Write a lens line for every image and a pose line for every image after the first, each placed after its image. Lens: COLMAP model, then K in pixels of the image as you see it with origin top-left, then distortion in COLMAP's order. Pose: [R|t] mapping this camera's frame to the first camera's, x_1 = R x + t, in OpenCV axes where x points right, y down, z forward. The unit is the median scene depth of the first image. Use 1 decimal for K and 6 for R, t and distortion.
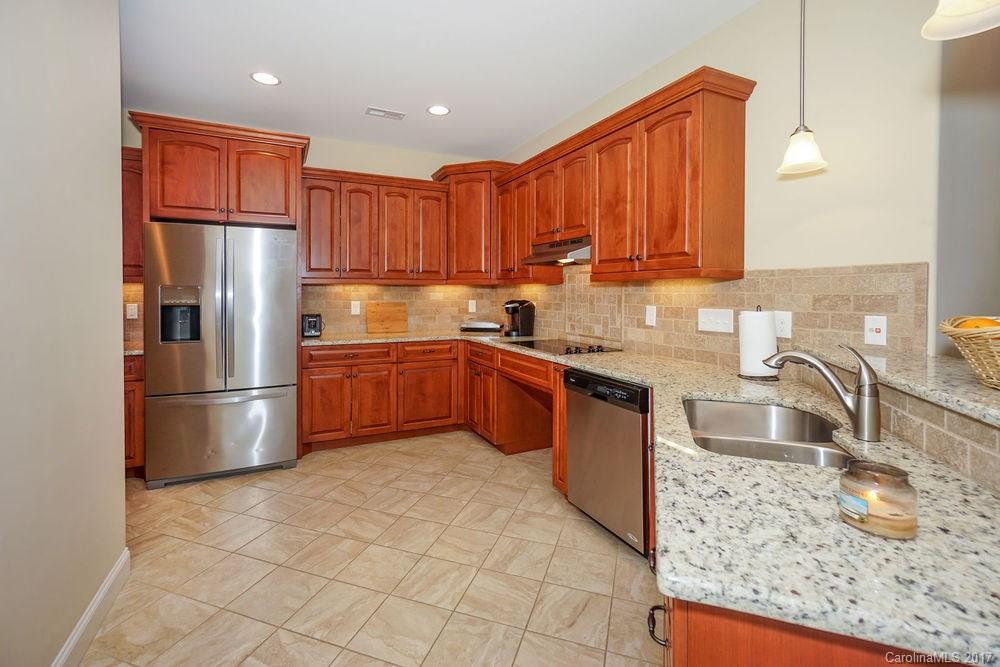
lens RADIAL K [[436.0, 0, 491.7], [0, 436.0, 294.4], [0, 0, 1]] dist [-0.012374, 0.009686]
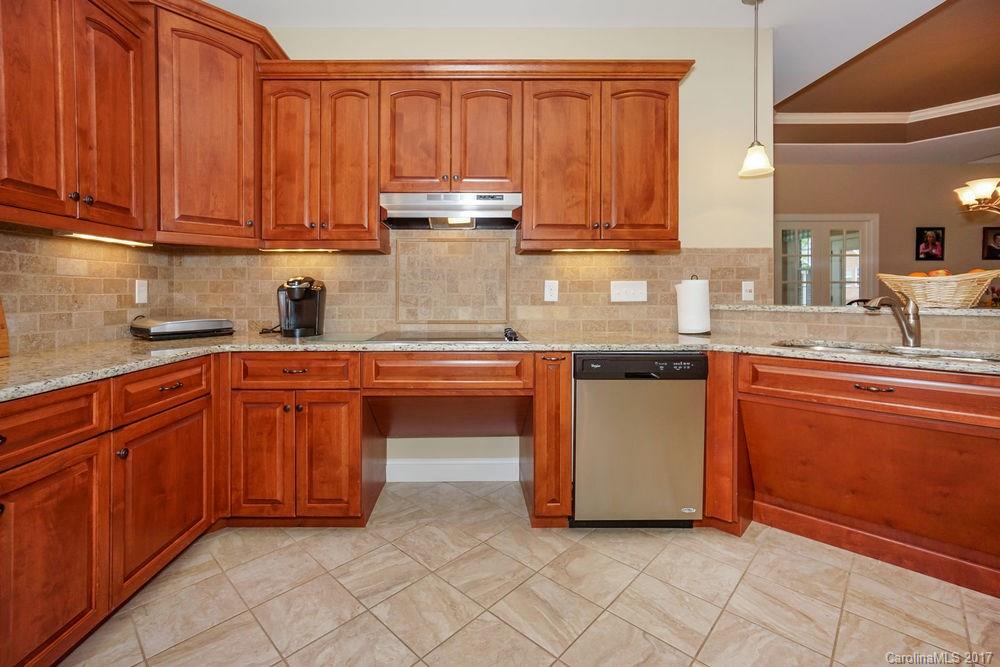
lens RADIAL K [[436.0, 0, 479.6], [0, 436.0, 292.6], [0, 0, 1]] dist [-0.012374, 0.009686]
pose [[0.437976, -0.005841, 0.898968, -0.528627], [0.003428, 0.999982, 0.004827, 0.045790], [-0.898980, 0.000967, 0.437988, 0.698003]]
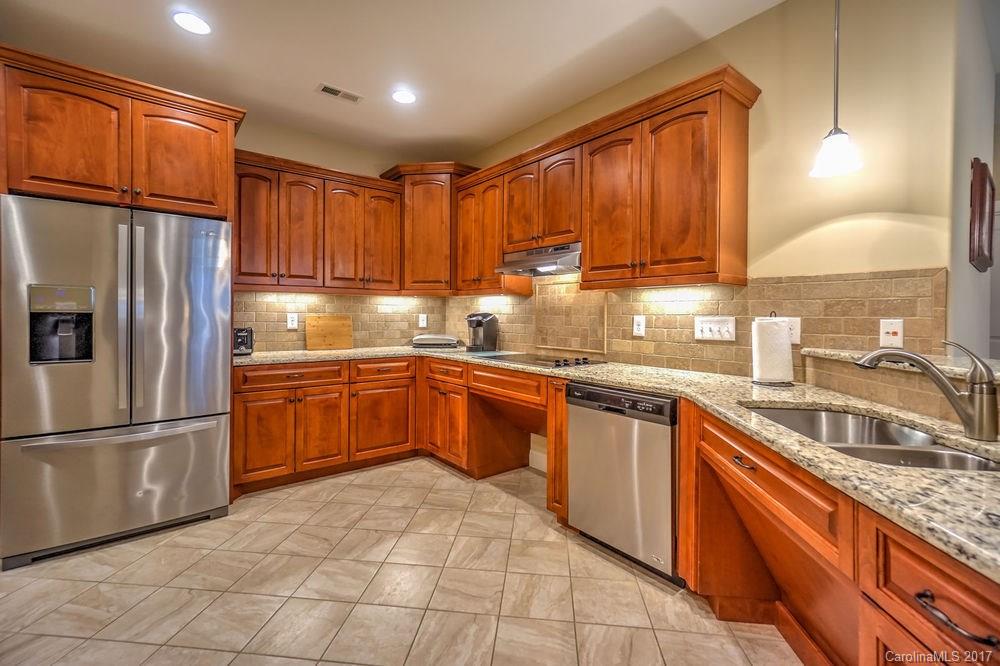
lens RADIAL K [[436.0, 0, 502.0], [0, 436.0, 314.8], [0, 0, 1]] dist [-0.012374, 0.009686]
pose [[0.975351, 0.004692, 0.220609, -0.144209], [-0.004950, 0.999988, 0.000616, 0.023926], [-0.220603, -0.001693, 0.975362, 0.111048]]
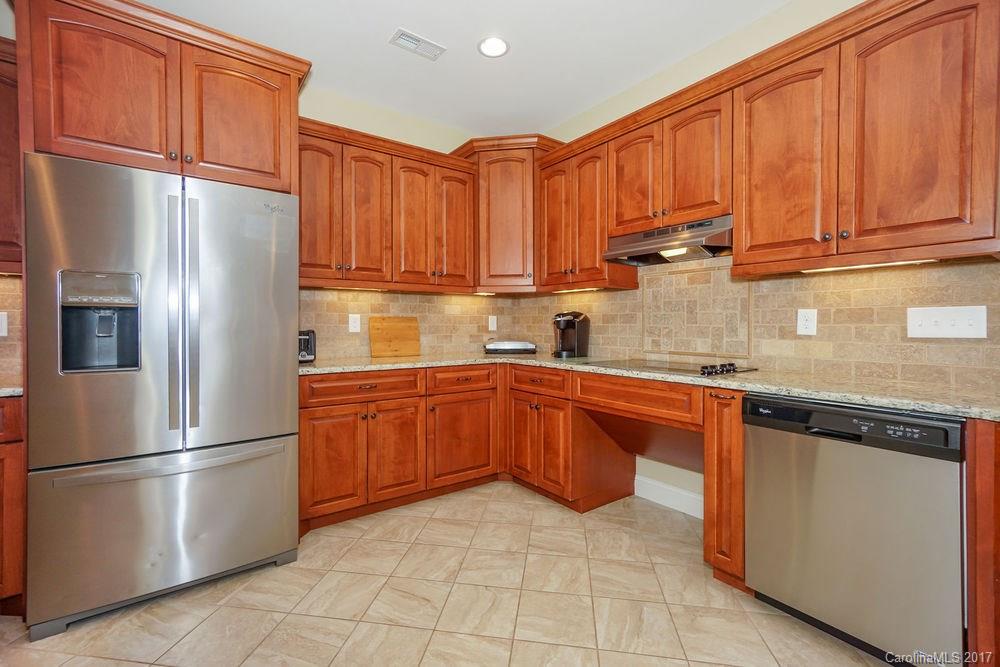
lens RADIAL K [[436.0, 0, 496.3], [0, 436.0, 323.1], [0, 0, 1]] dist [-0.012374, 0.009686]
pose [[0.986033, -0.004775, 0.166482, -0.282970], [0.005202, 0.999984, -0.002127, 0.047966], [-0.166469, 0.002963, 0.986042, 0.331913]]
